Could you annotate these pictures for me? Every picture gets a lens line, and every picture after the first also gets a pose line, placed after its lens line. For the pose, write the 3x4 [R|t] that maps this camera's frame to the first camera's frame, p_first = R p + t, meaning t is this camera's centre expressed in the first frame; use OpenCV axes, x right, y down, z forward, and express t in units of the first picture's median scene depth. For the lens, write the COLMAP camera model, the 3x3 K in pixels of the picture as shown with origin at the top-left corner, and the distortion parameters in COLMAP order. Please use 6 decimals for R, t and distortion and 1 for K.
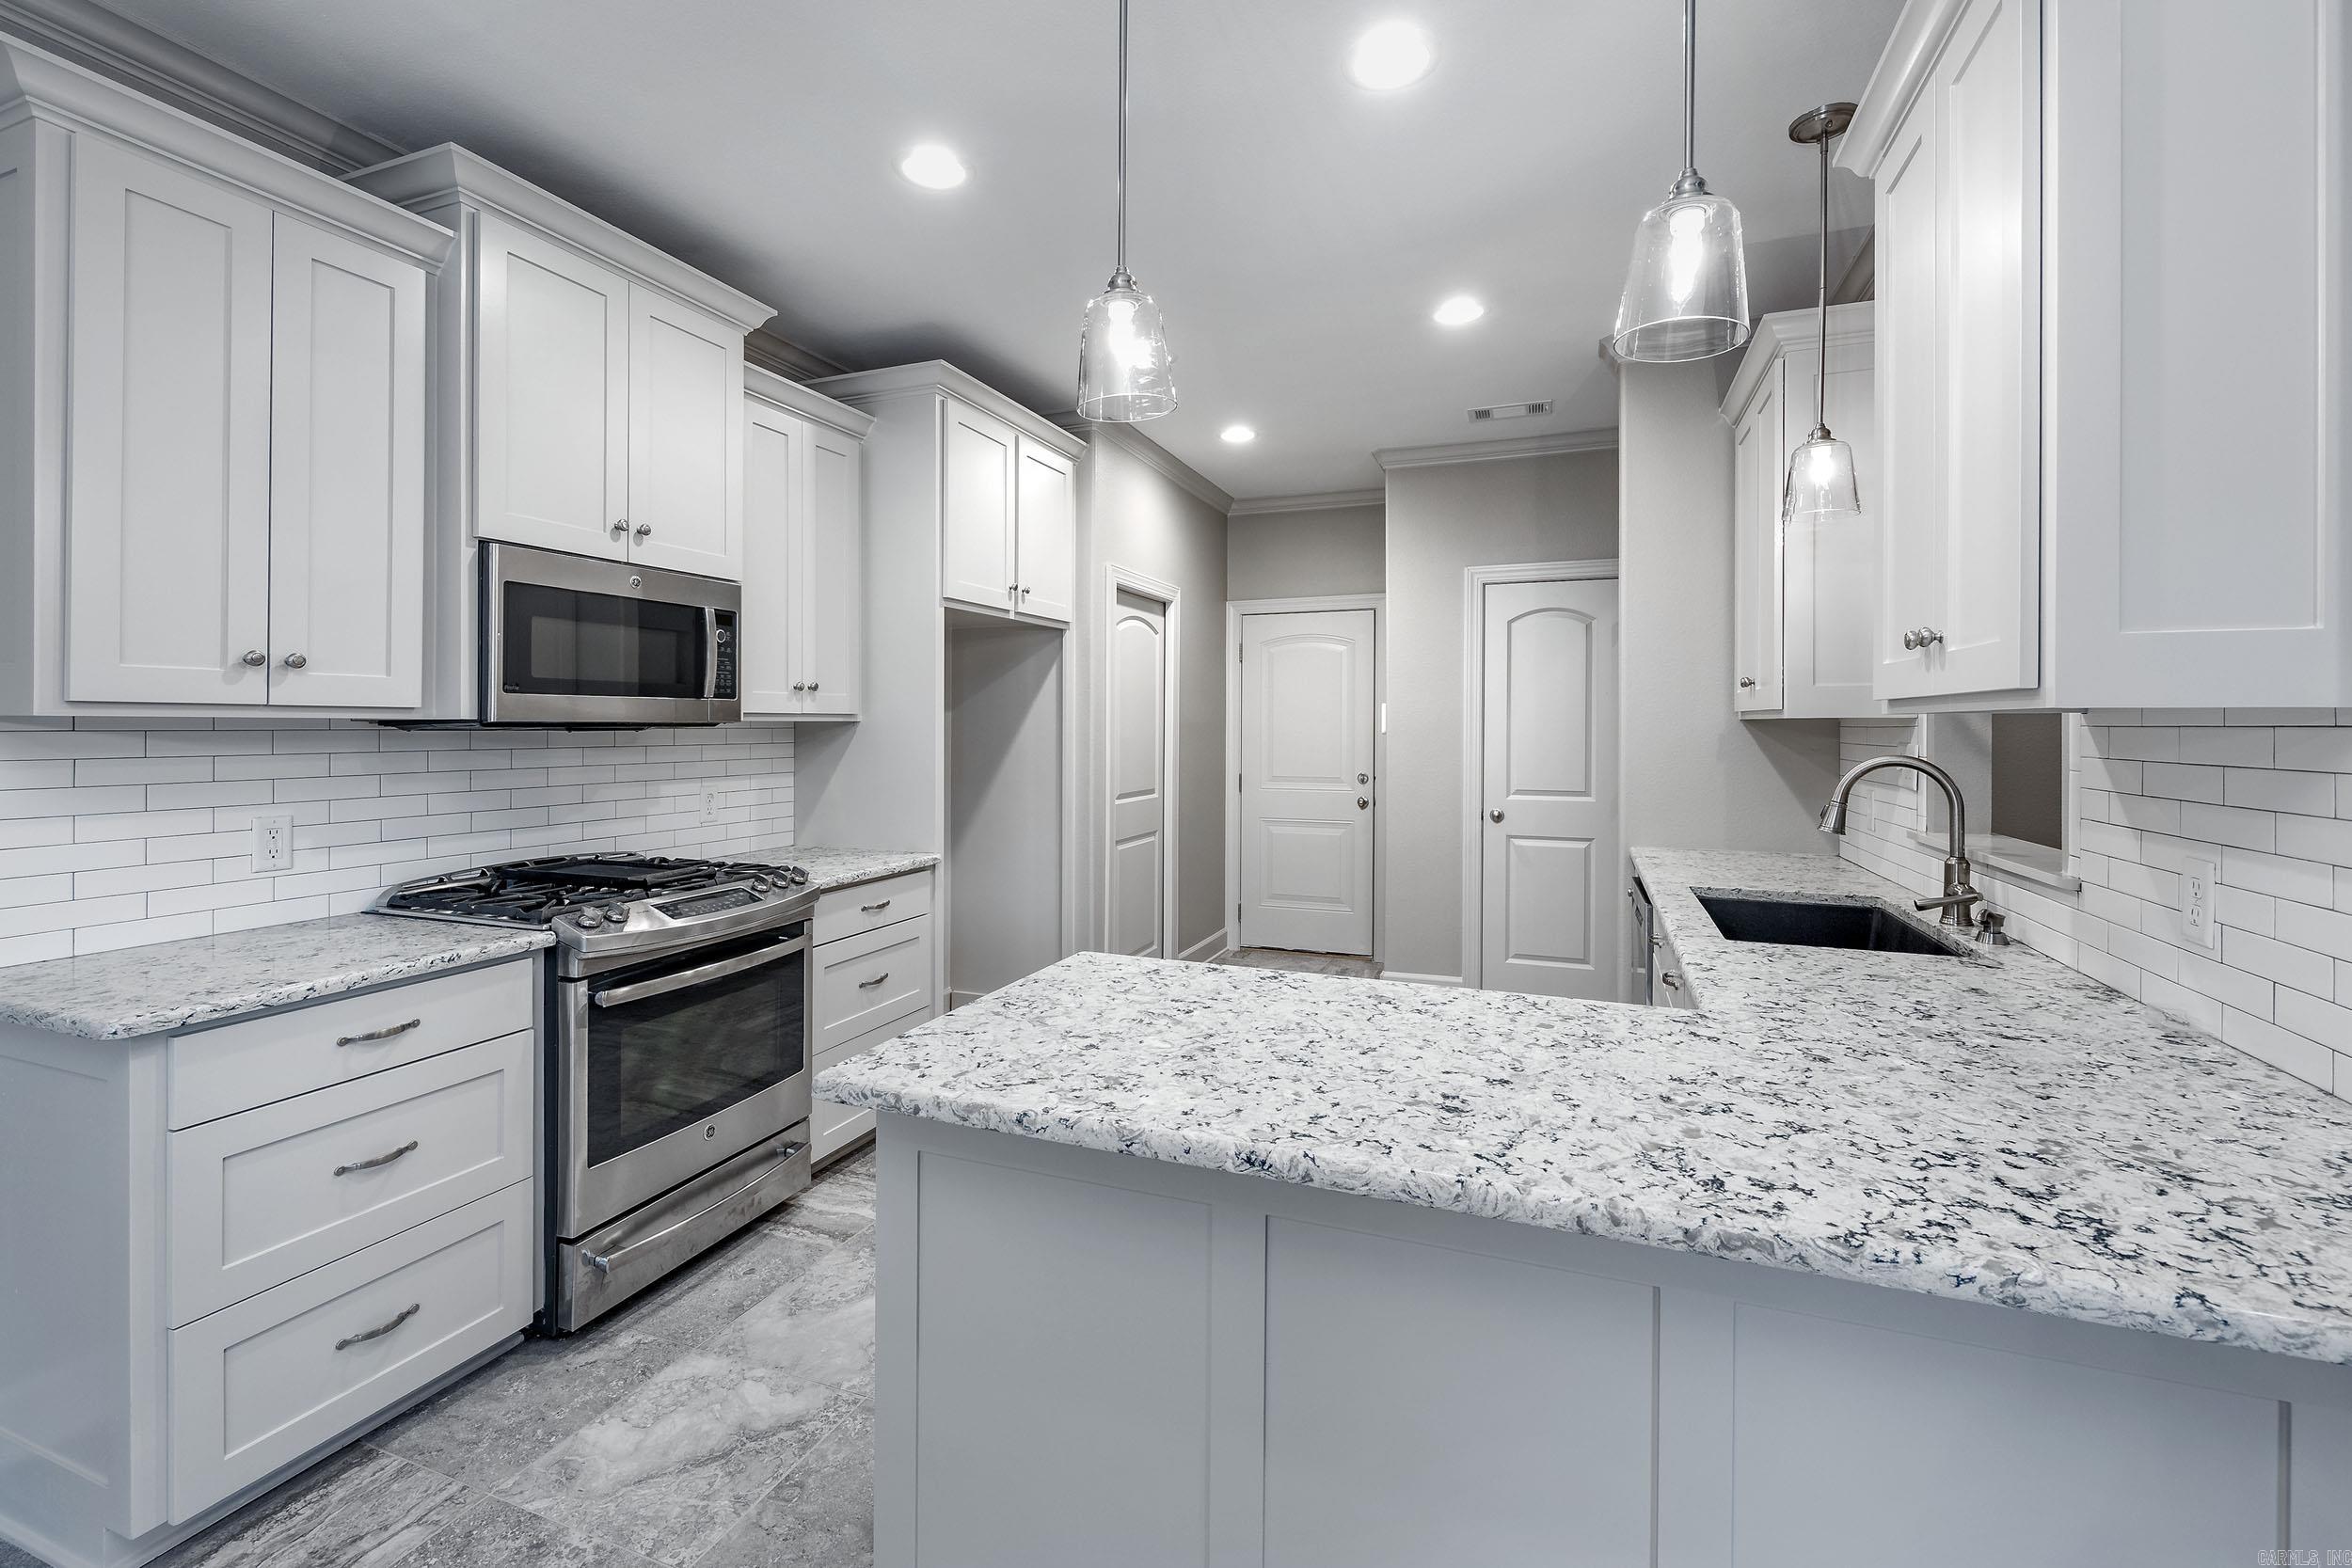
lens RADIAL K [[1016.3, 0, 1168.7], [0, 1016.3, 726.9], [0, 0, 1]] dist [0.001990, 0.000218]
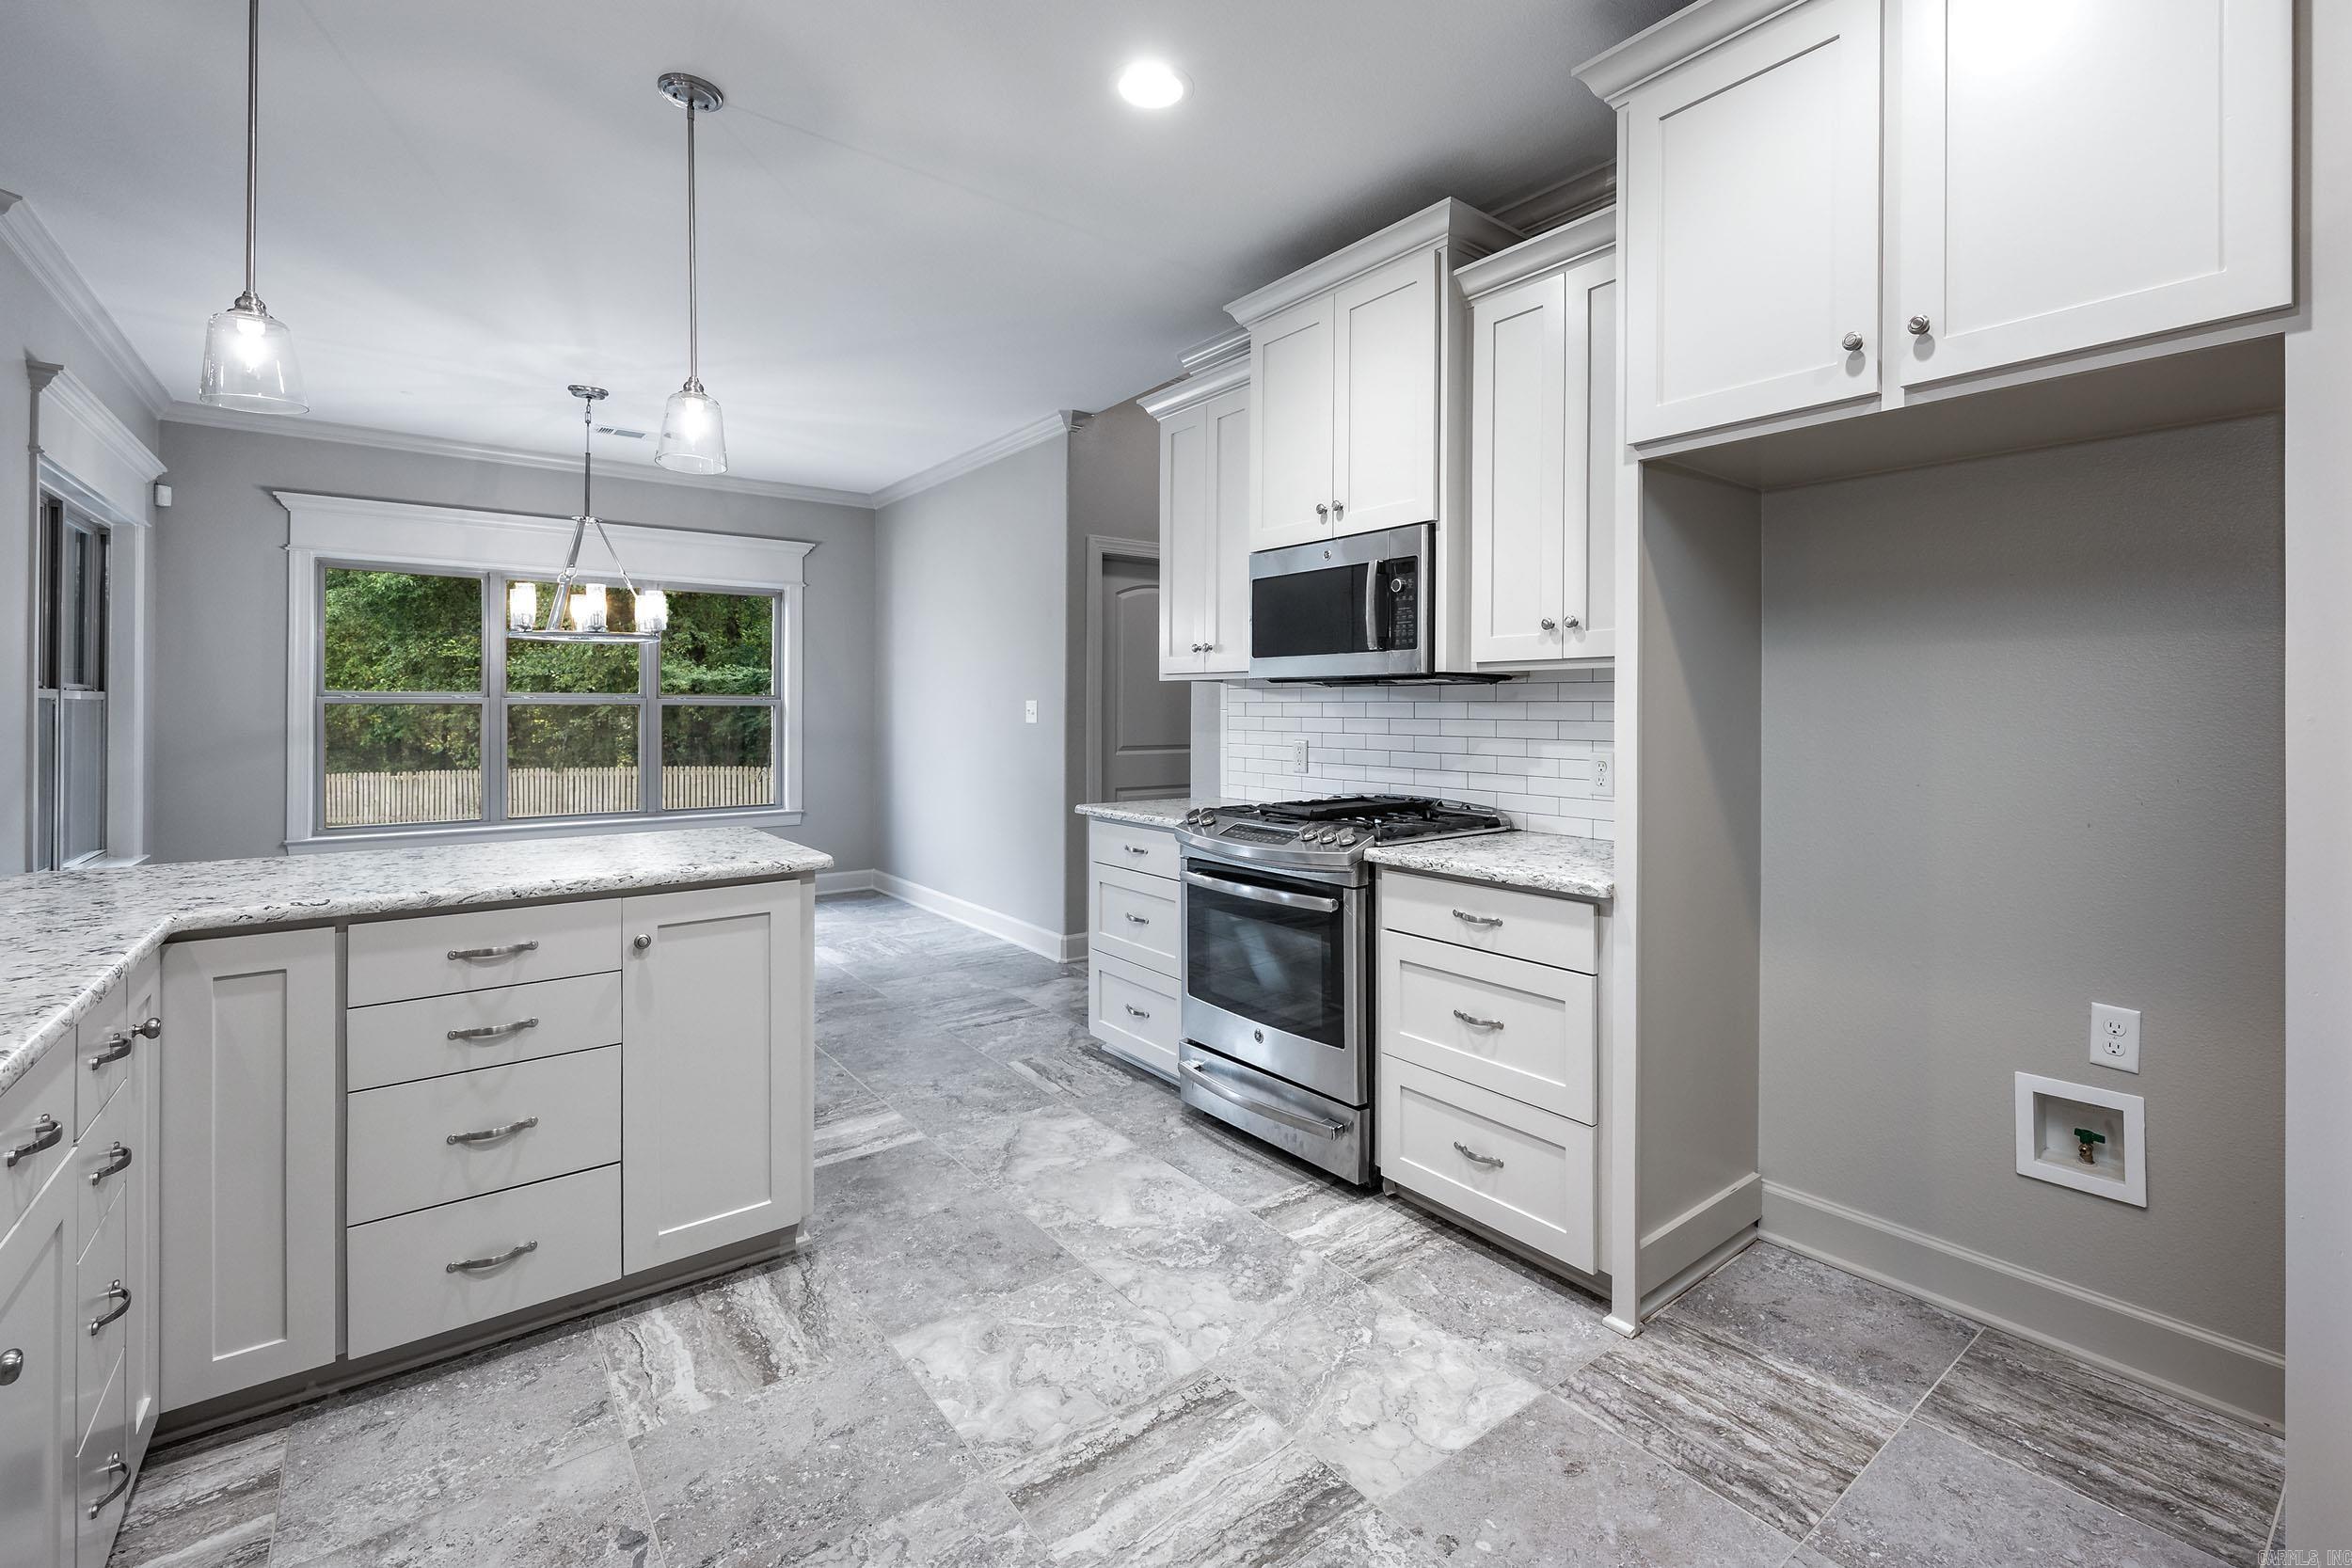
lens RADIAL K [[1068.5, 0, 1222.3], [0, 1068.5, 705.3], [0, 0, 1]] dist [-0.002632, -0.000359]
pose [[-0.505902, -0.005877, -0.862571, 0.536502], [-0.006054, 0.999976, -0.003263, 0.030724], [0.862570, 0.003572, -0.505925, 1.408153]]
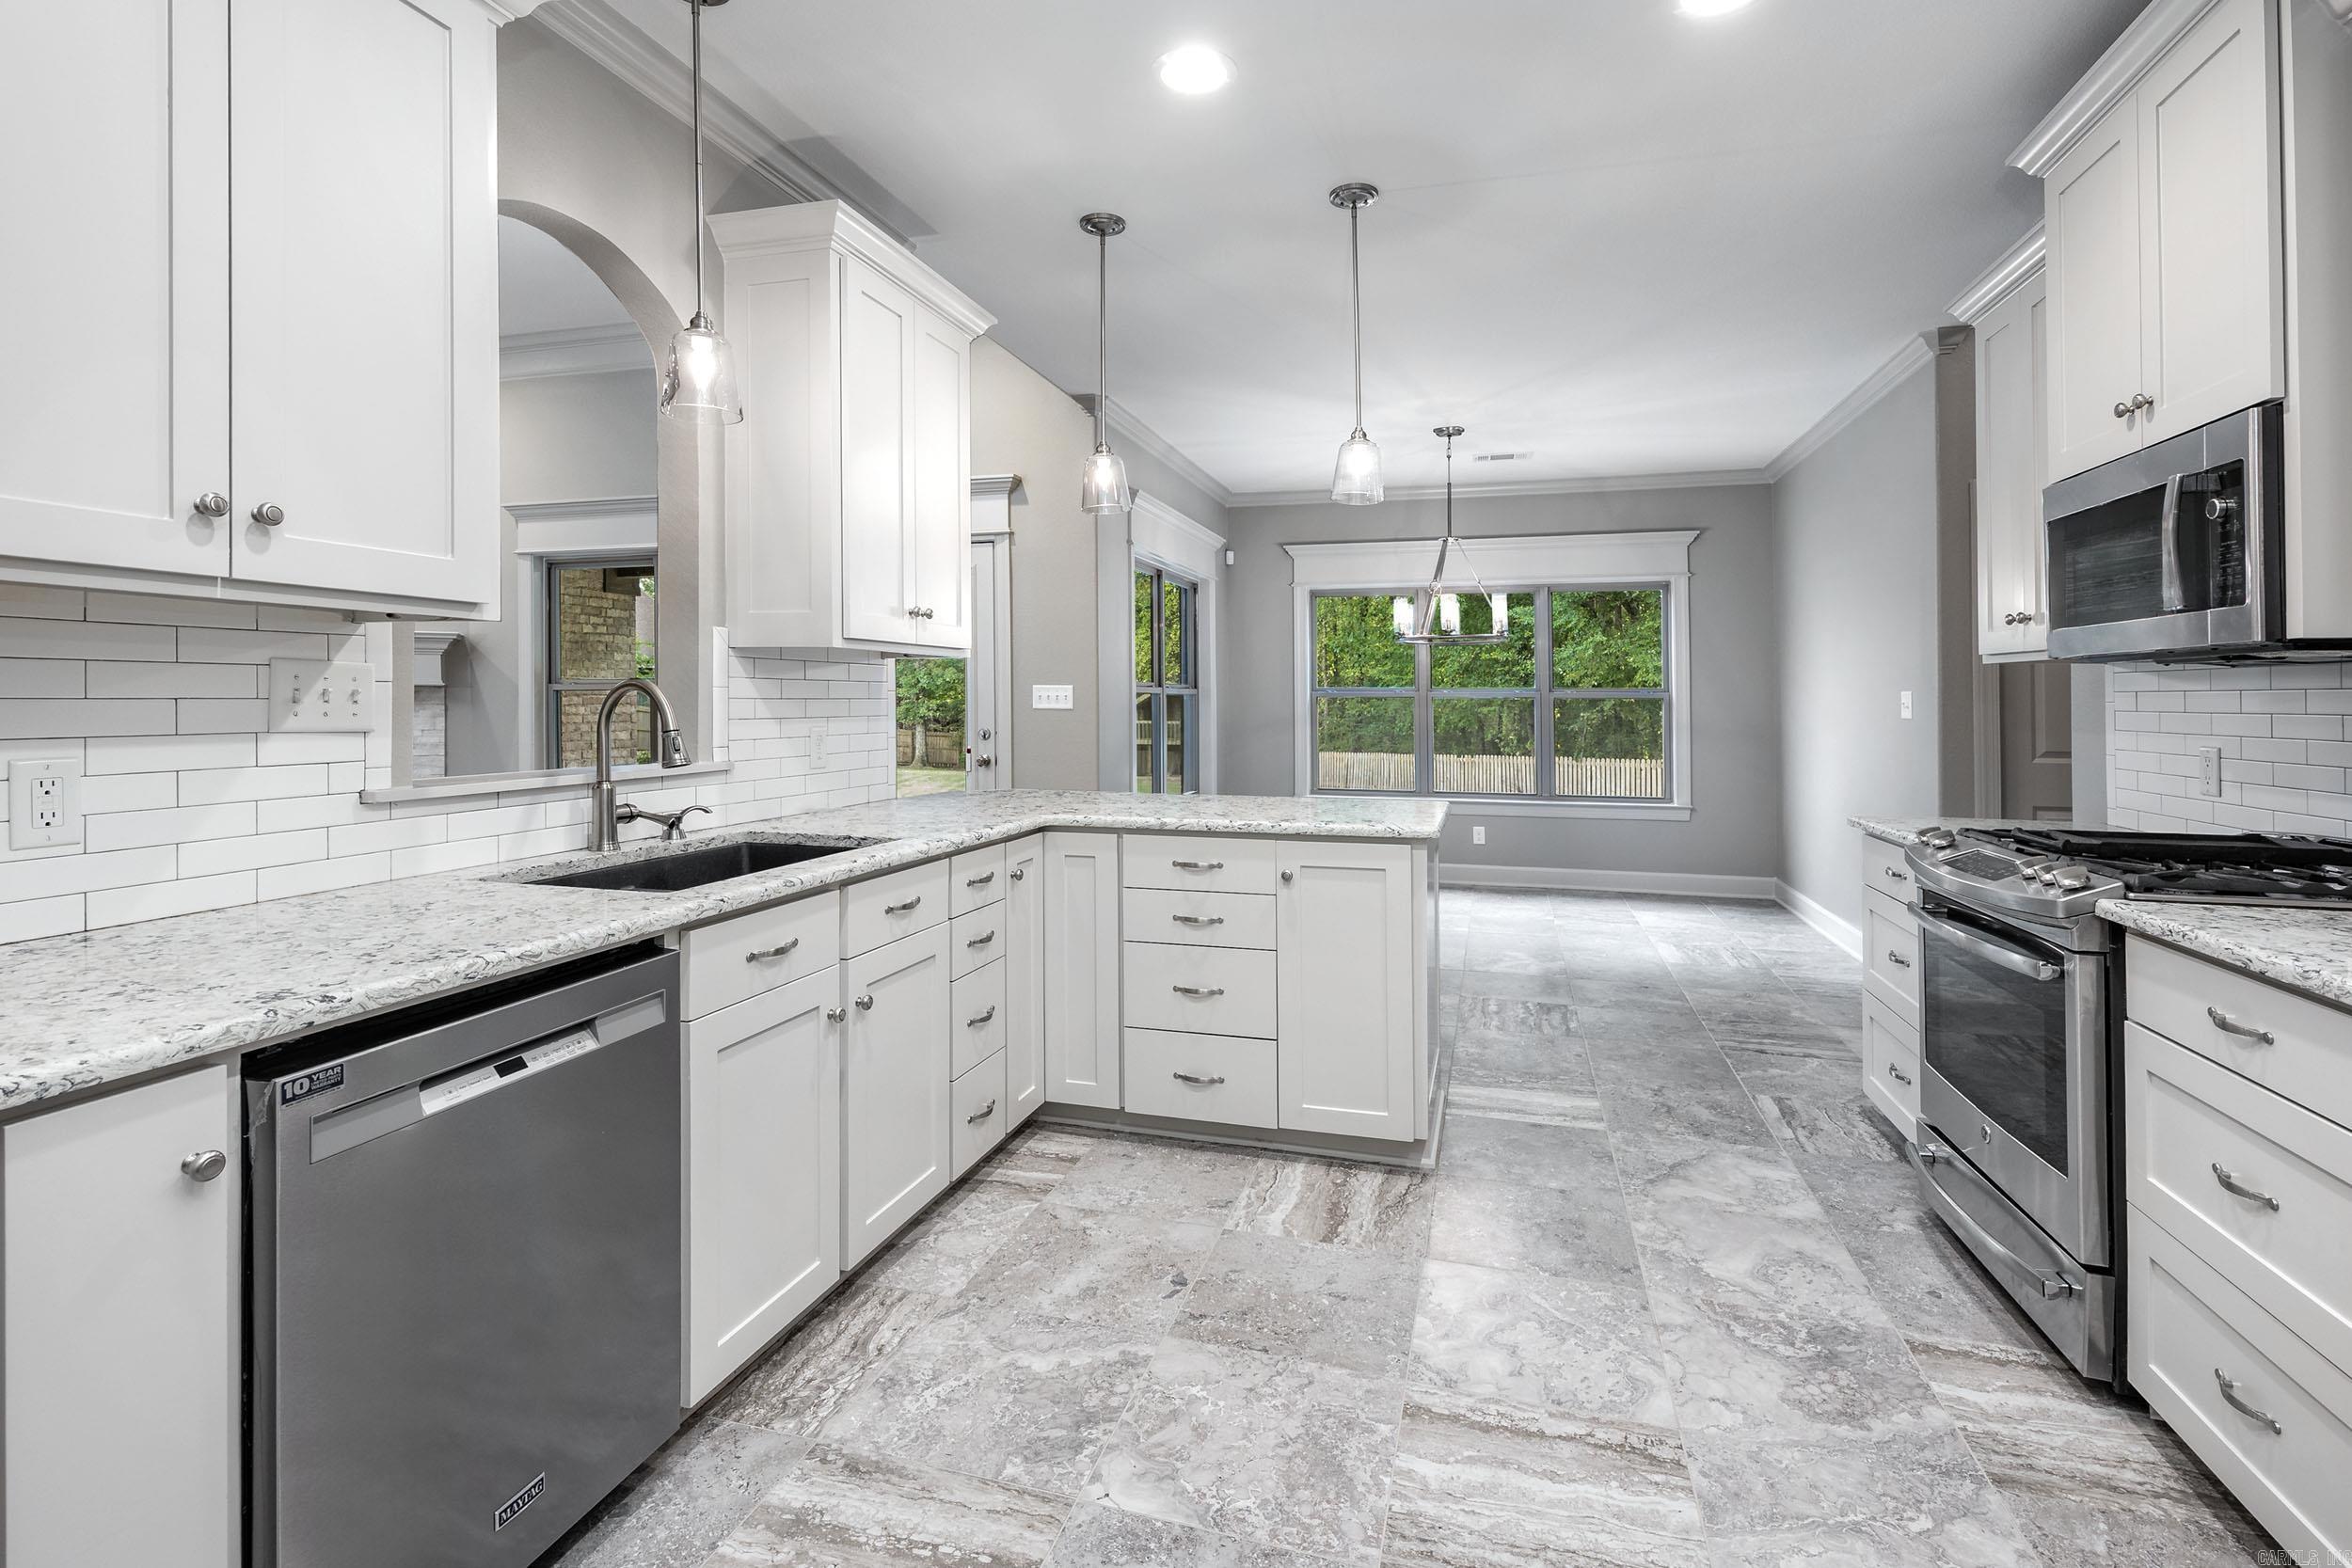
lens RADIAL K [[1084.1, 0, 1147.4], [0, 1084.1, 700.7], [0, 0, 1]] dist [-0.001600, -0.000365]
pose [[-0.997853, -0.007456, -0.065067, 0.279368], [-0.007737, 0.999962, 0.004066, 0.033706], [0.065035, 0.004560, -0.997873, 1.669998]]
